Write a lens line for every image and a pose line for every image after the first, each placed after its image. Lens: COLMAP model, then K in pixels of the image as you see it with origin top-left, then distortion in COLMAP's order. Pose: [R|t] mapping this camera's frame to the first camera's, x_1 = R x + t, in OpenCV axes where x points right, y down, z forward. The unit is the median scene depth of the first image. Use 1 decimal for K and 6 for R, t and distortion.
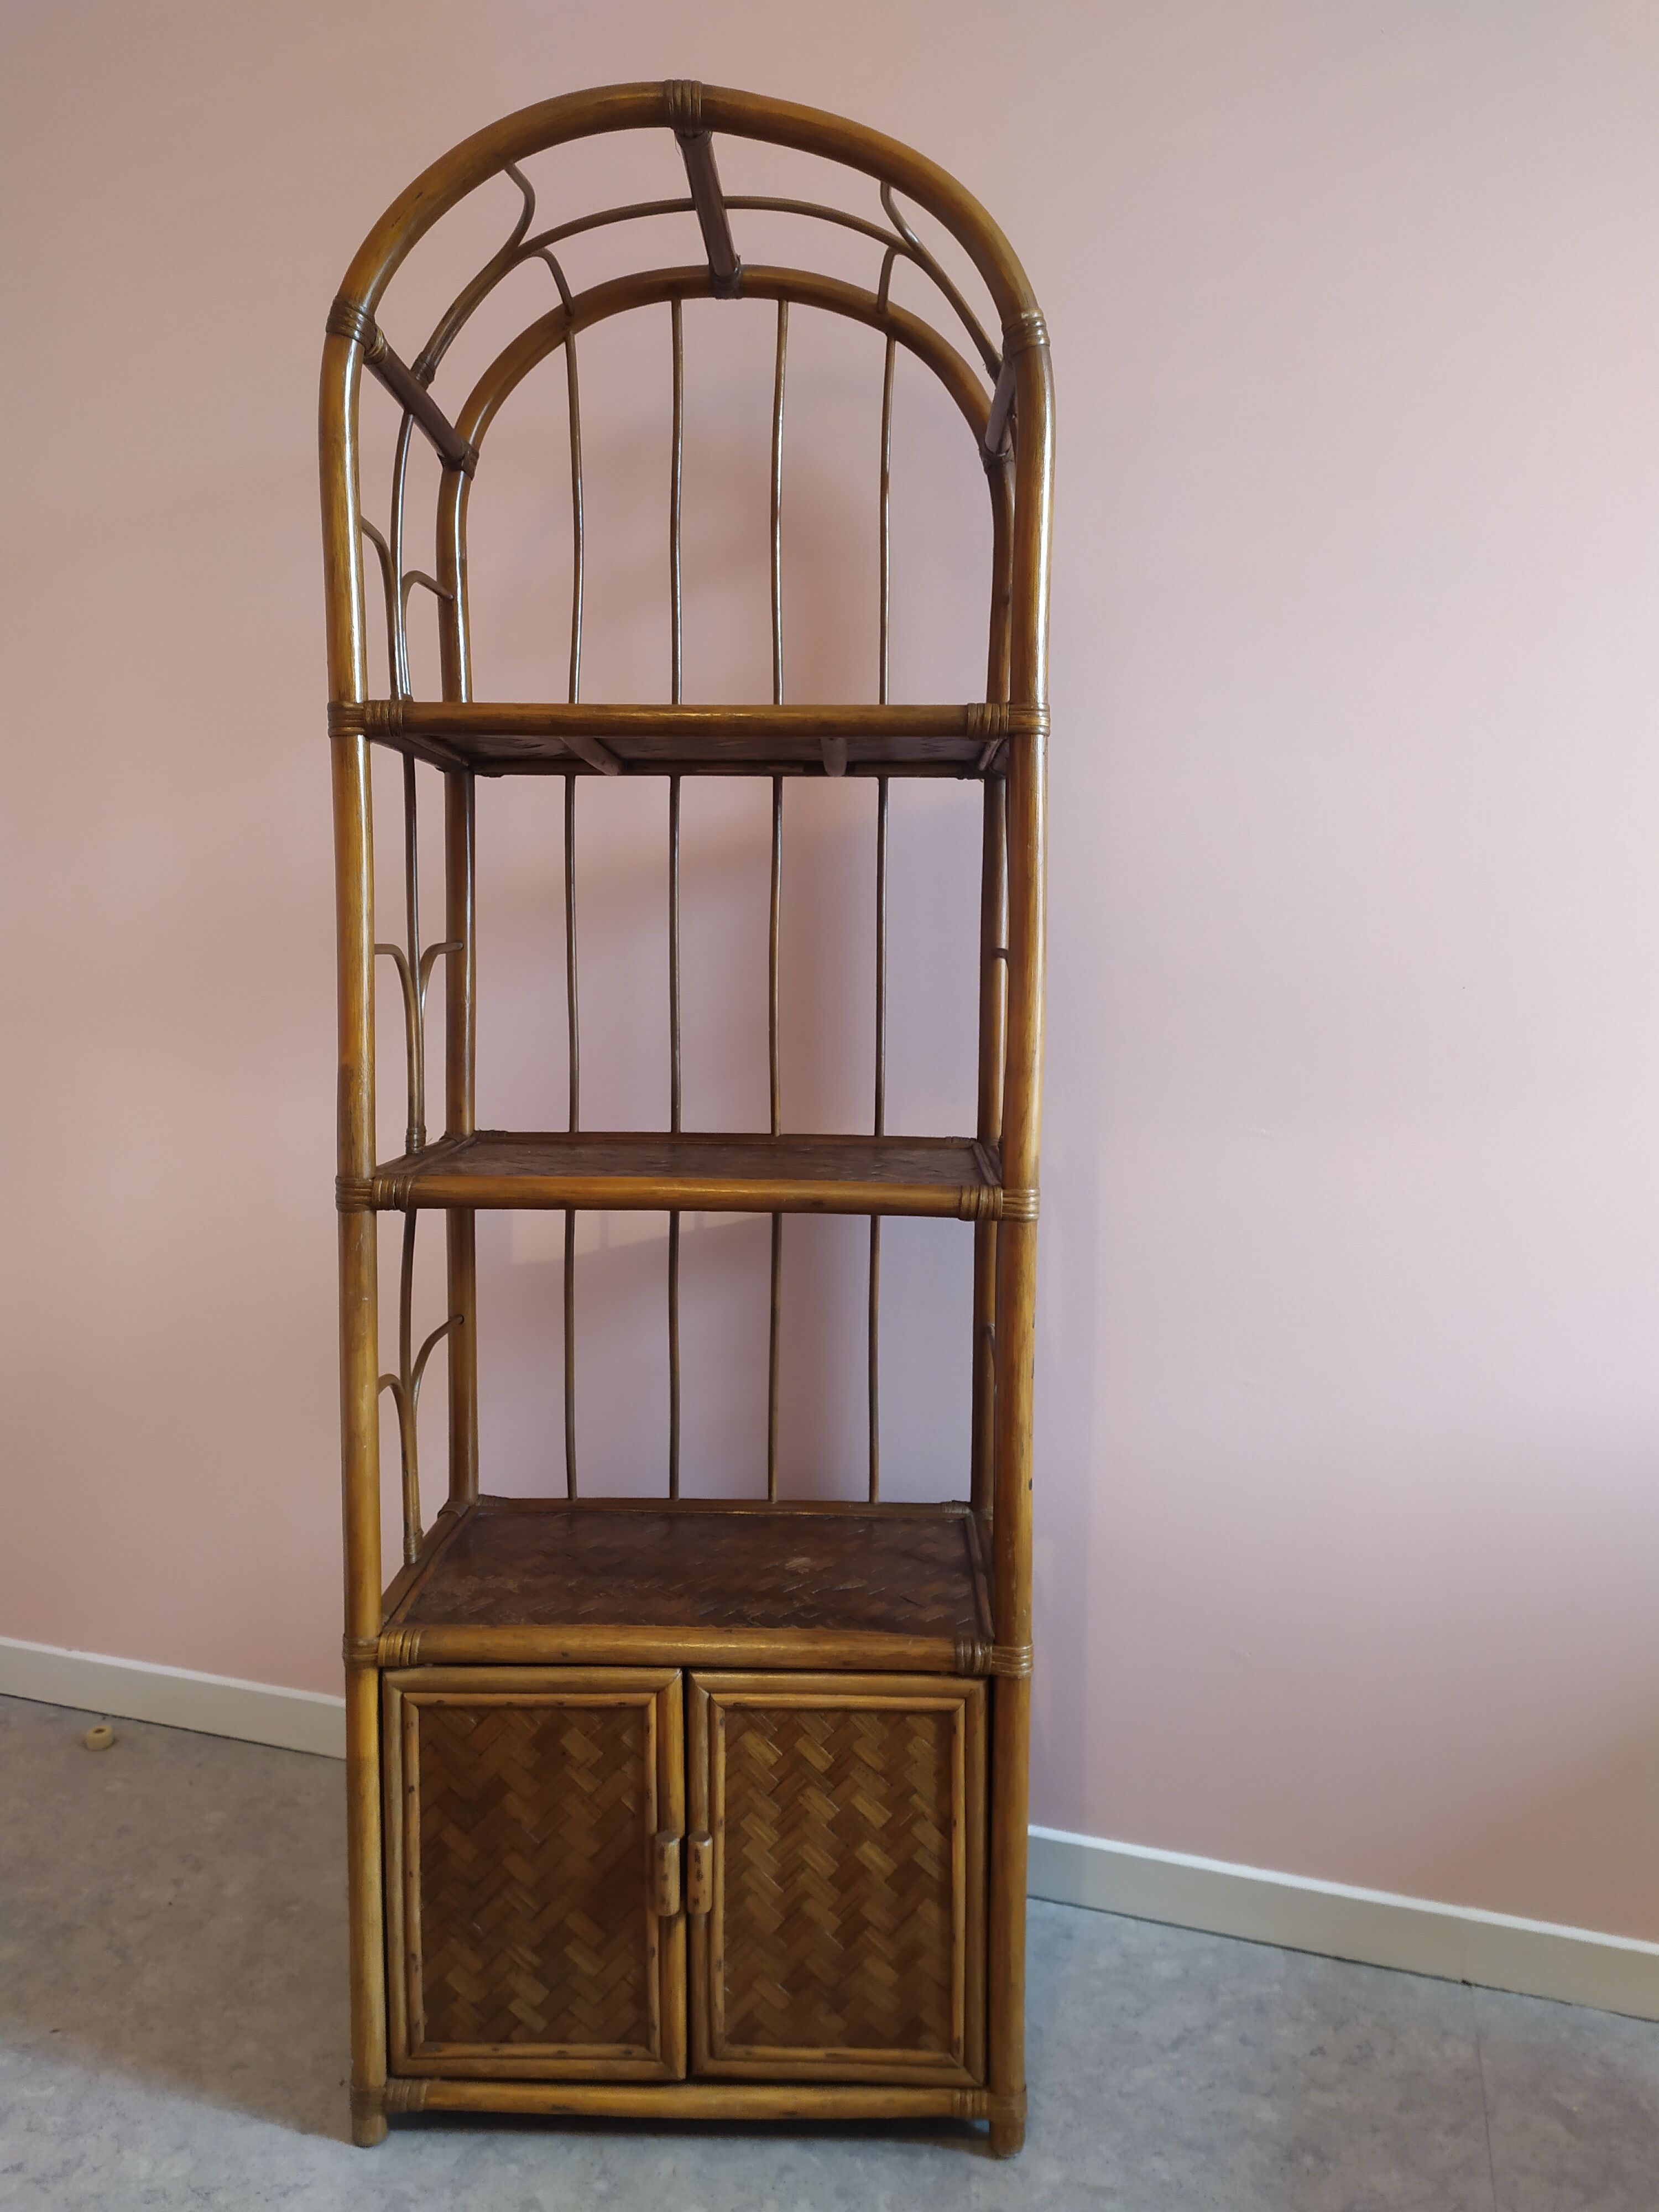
lens RADIAL K [[1699.4, 0, 823.9], [0, 1699.4, 1100.3], [0, 0, 1]] dist [0.000980, 0.011036]
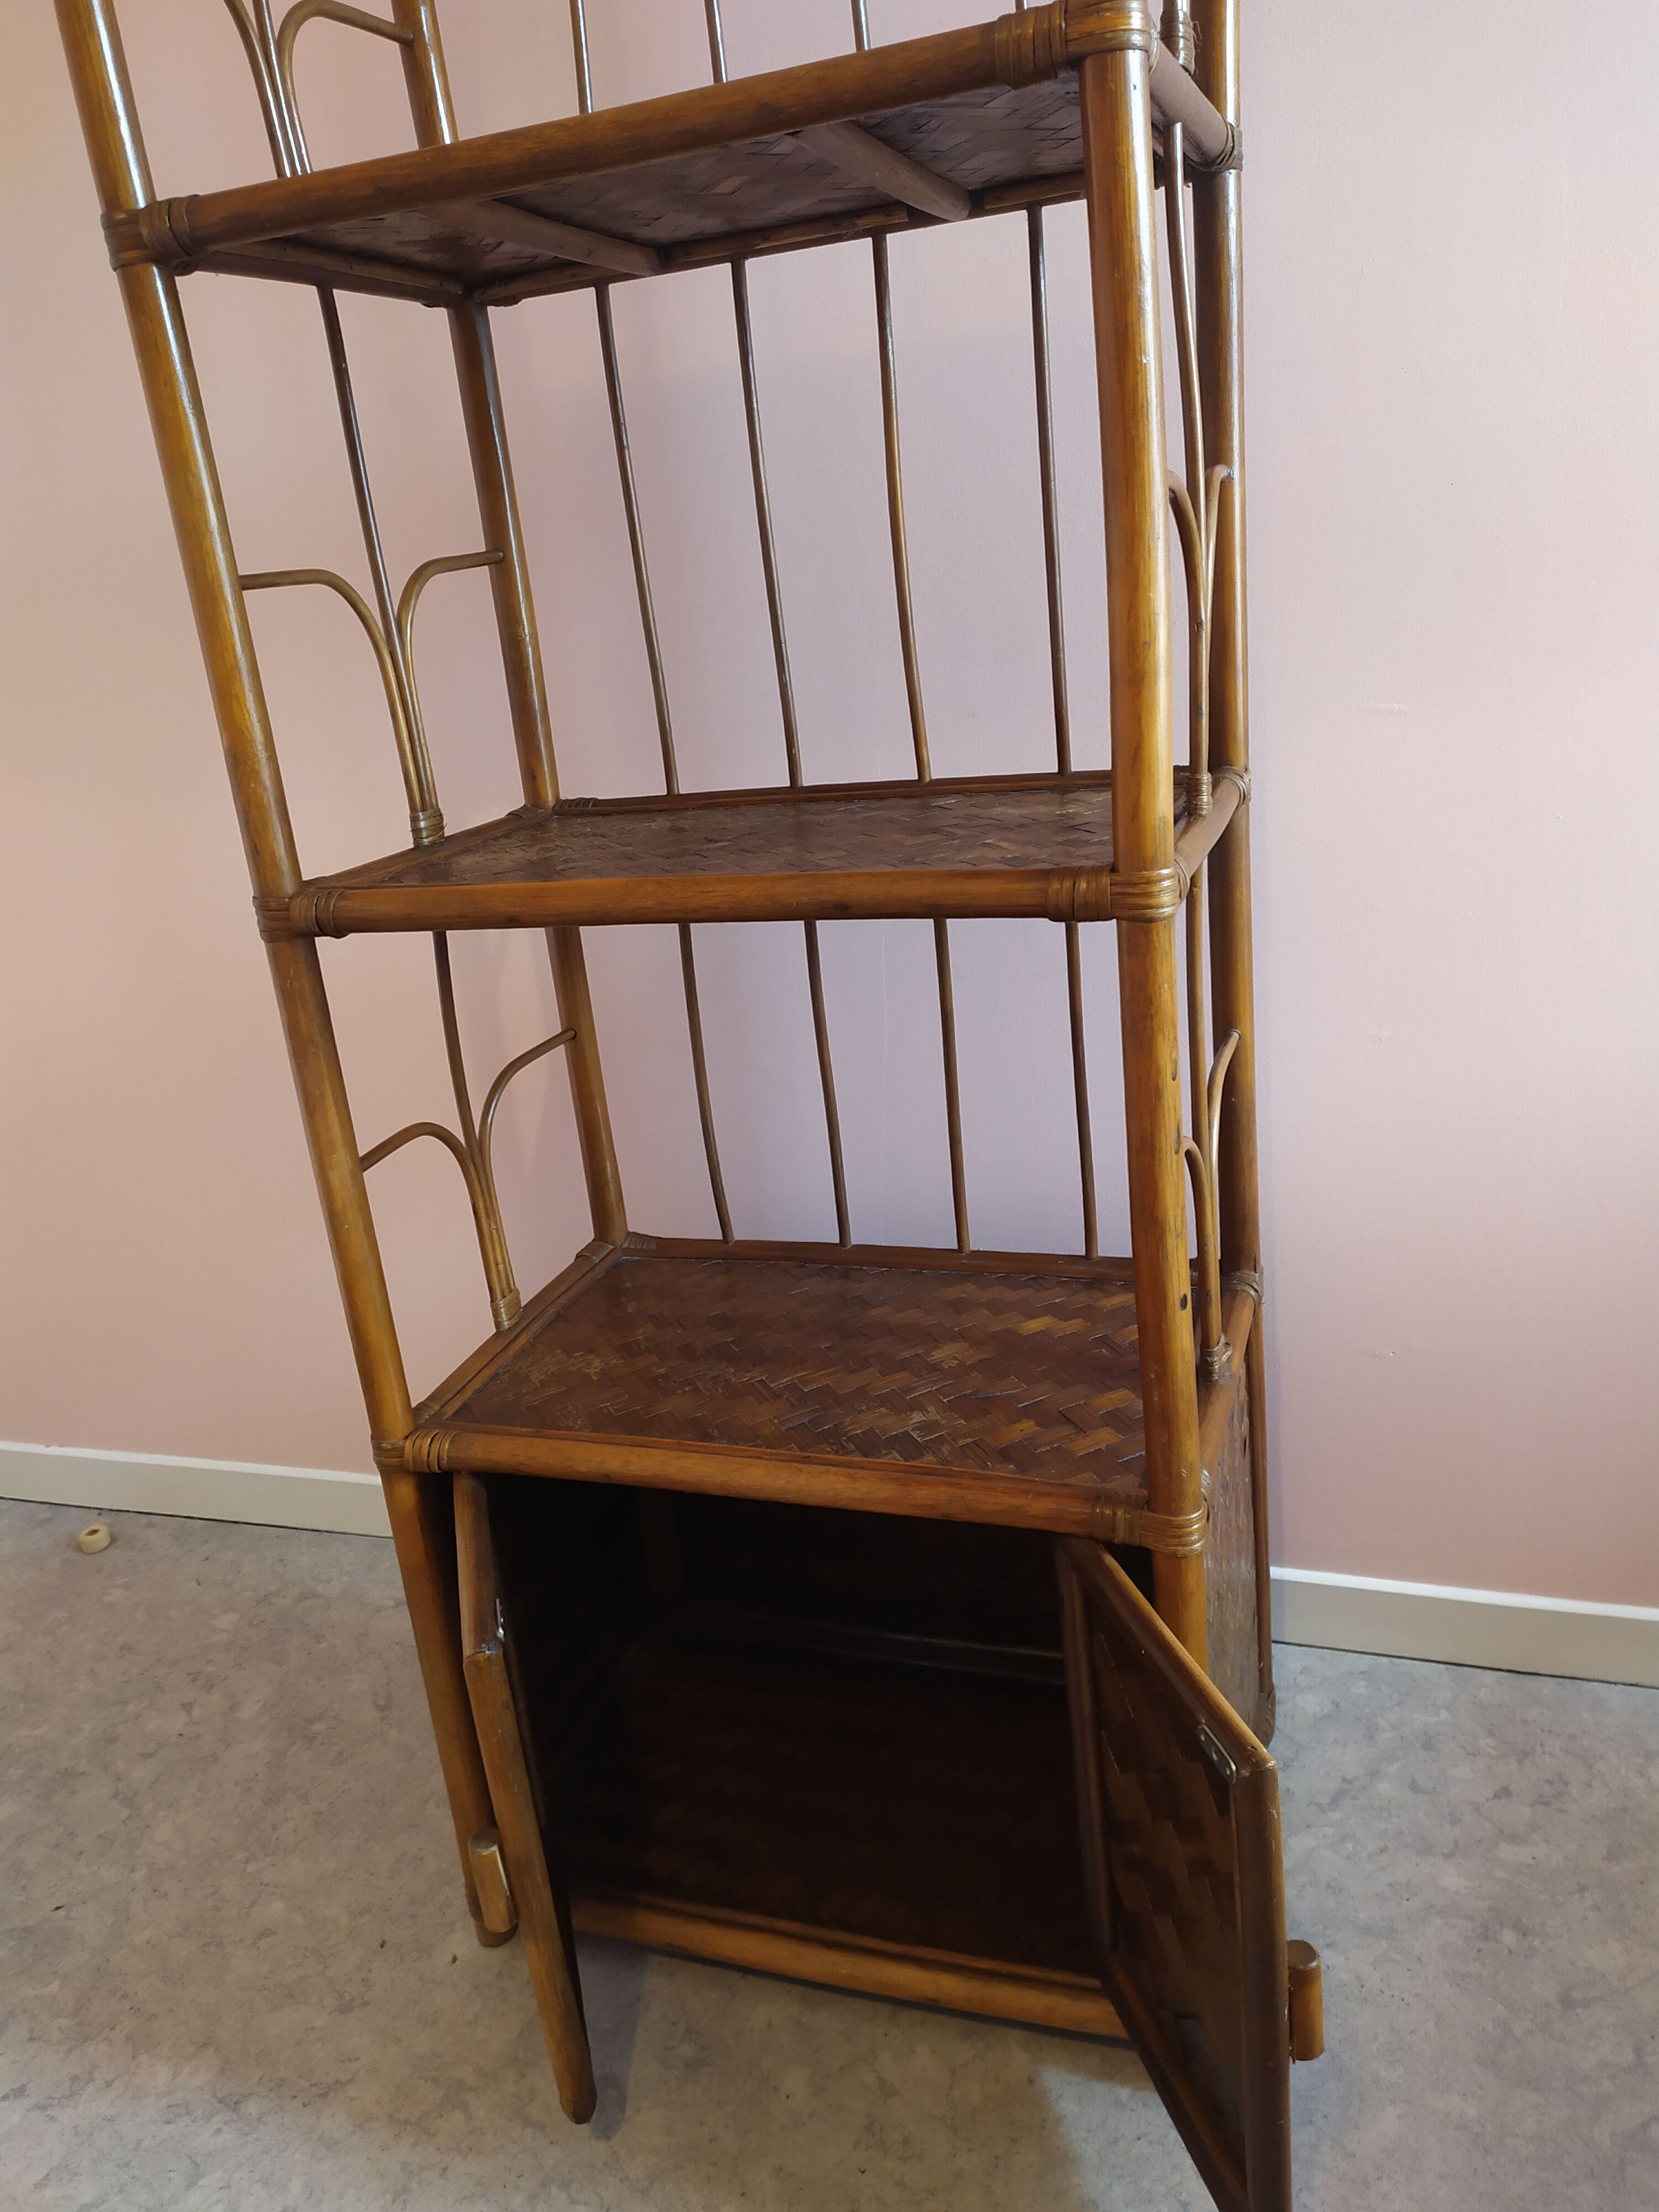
lens RADIAL K [[1699.4, 0, 823.9], [0, 1699.4, 1100.3], [0, 0, 1]] dist [0.000980, 0.011036]
pose [[0.993466, -0.109547, -0.031997, 0.015998], [0.113939, 0.968029, 0.223468, -0.009819], [0.006494, -0.225653, 0.974186, 0.239752]]
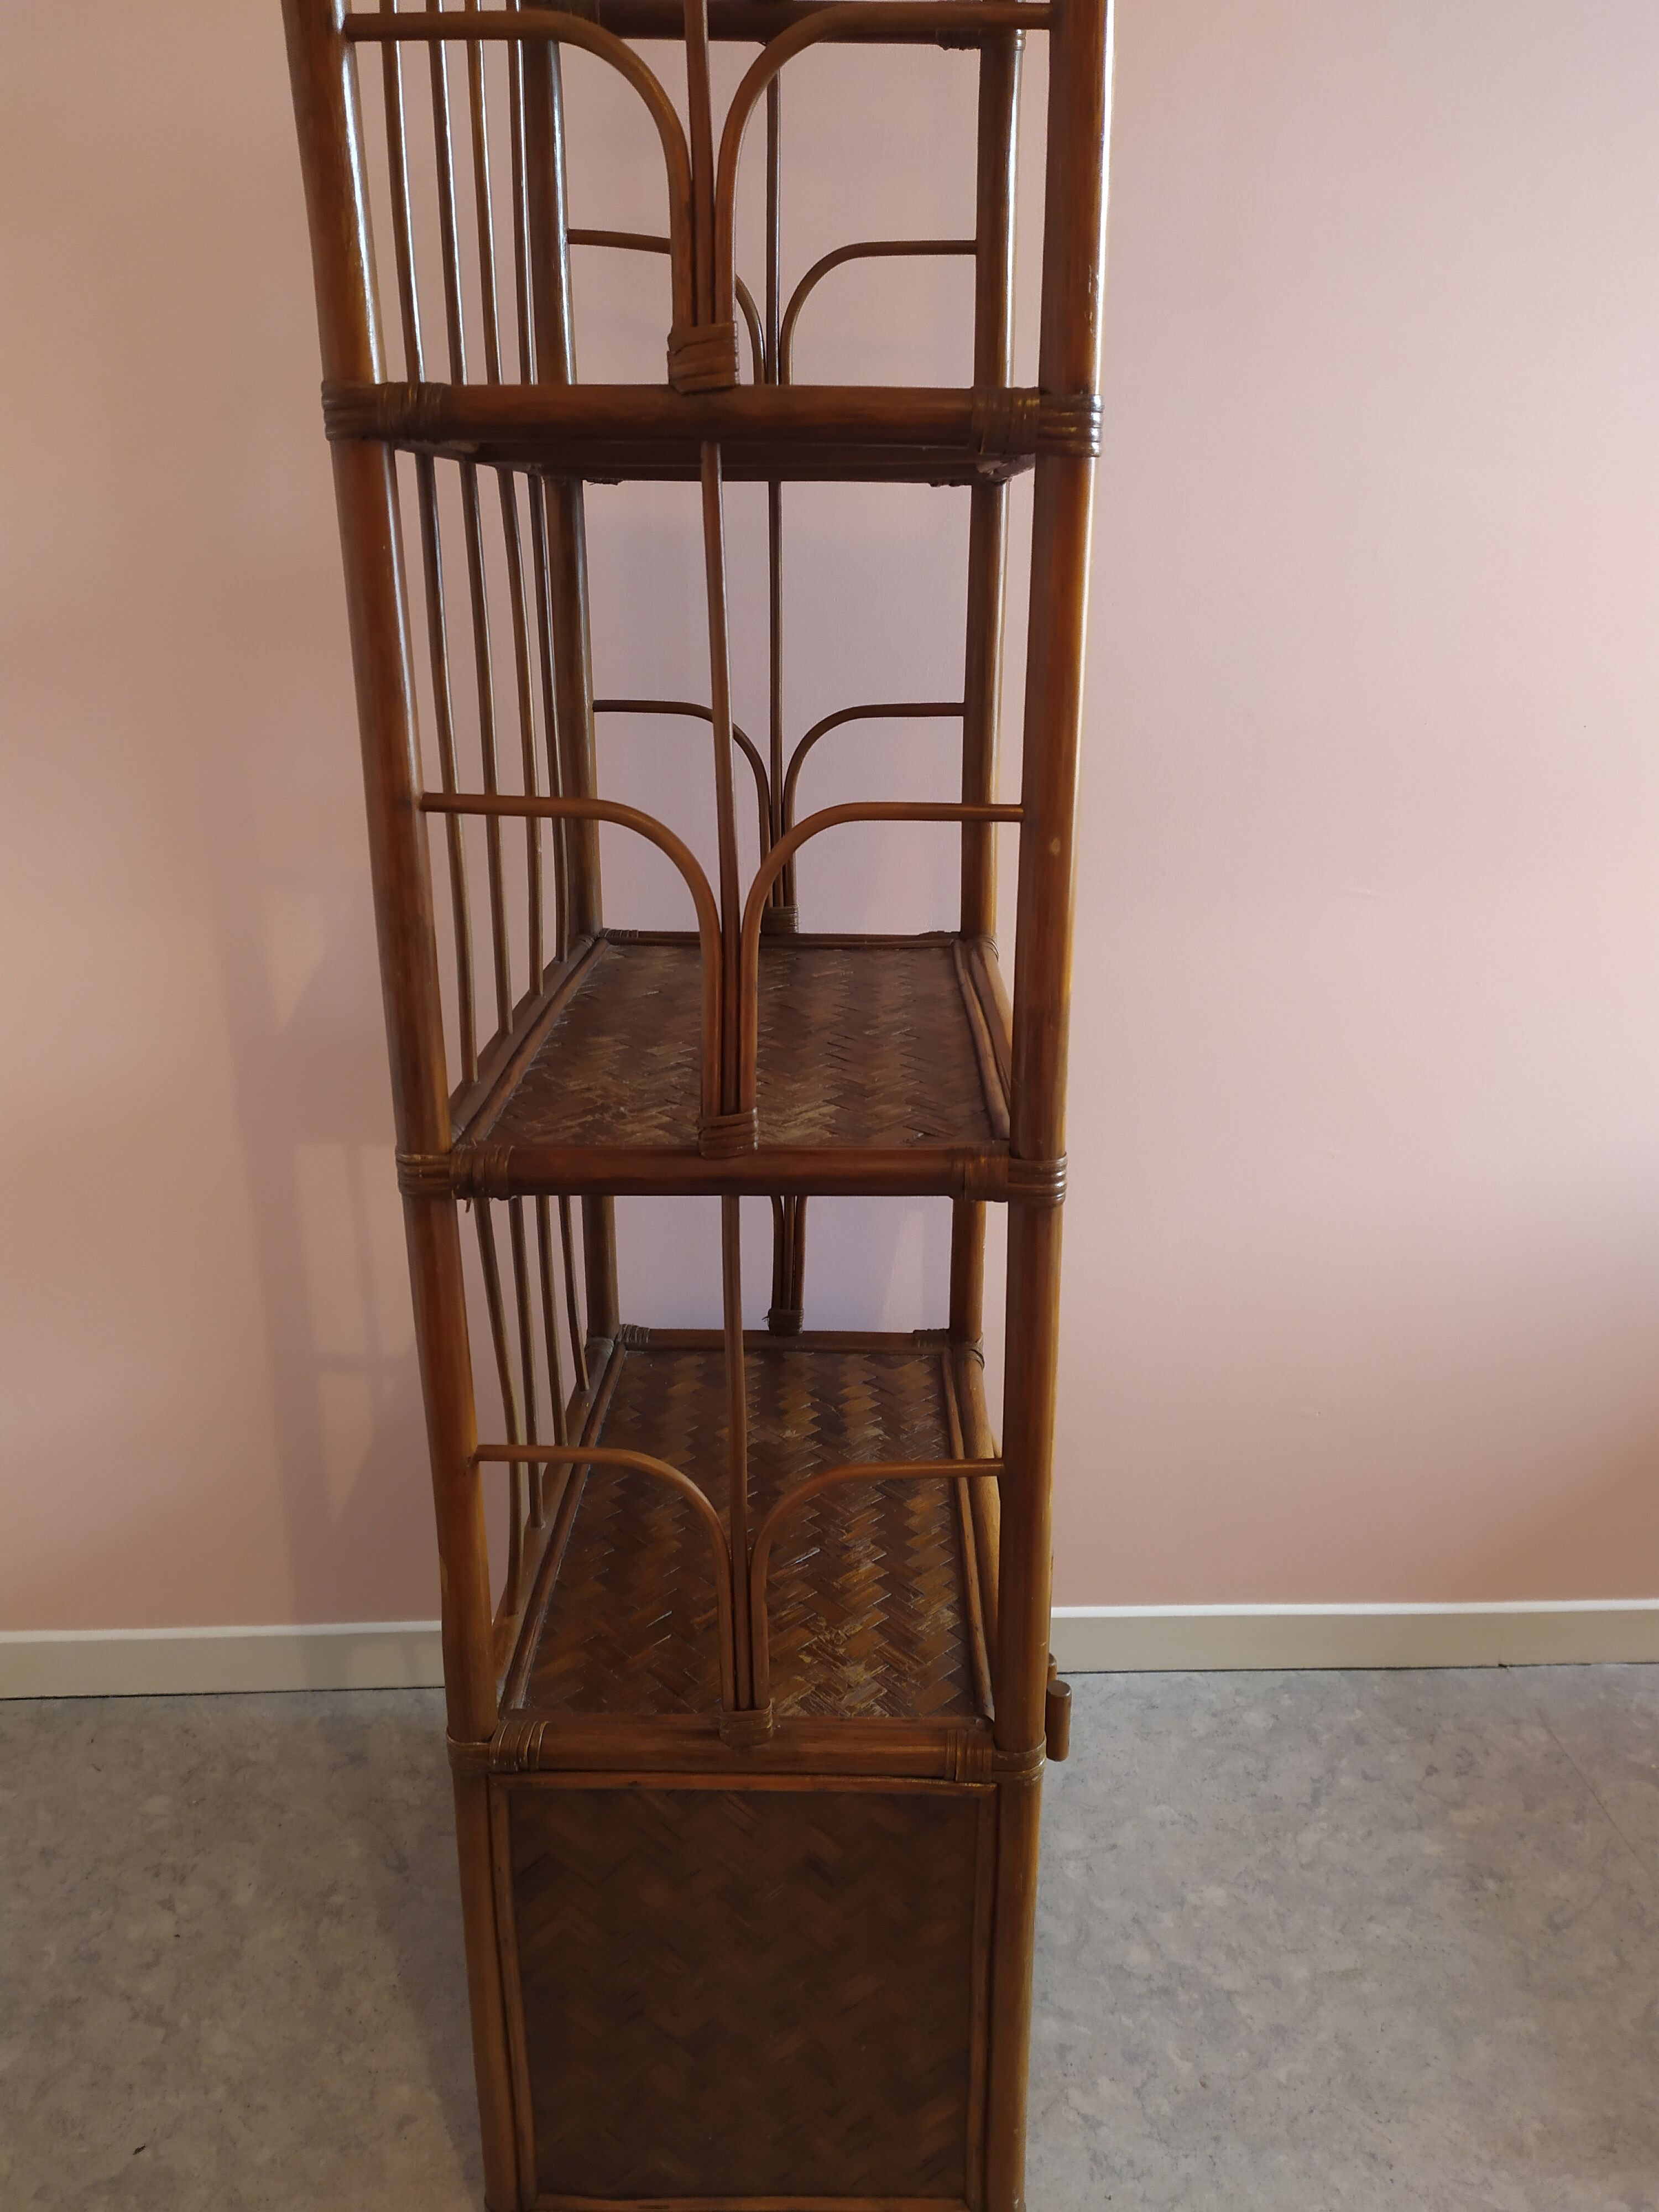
lens RADIAL K [[1675.8, 0, 835.2], [0, 1675.8, 1123.4], [0, 0, 1]] dist [0.006930, 0.007203]
pose [[0.934071, -0.127686, 0.333479, -0.348788], [0.047528, 0.970030, 0.238291, -0.095220], [-0.353911, -0.206731, 0.912145, 0.262355]]
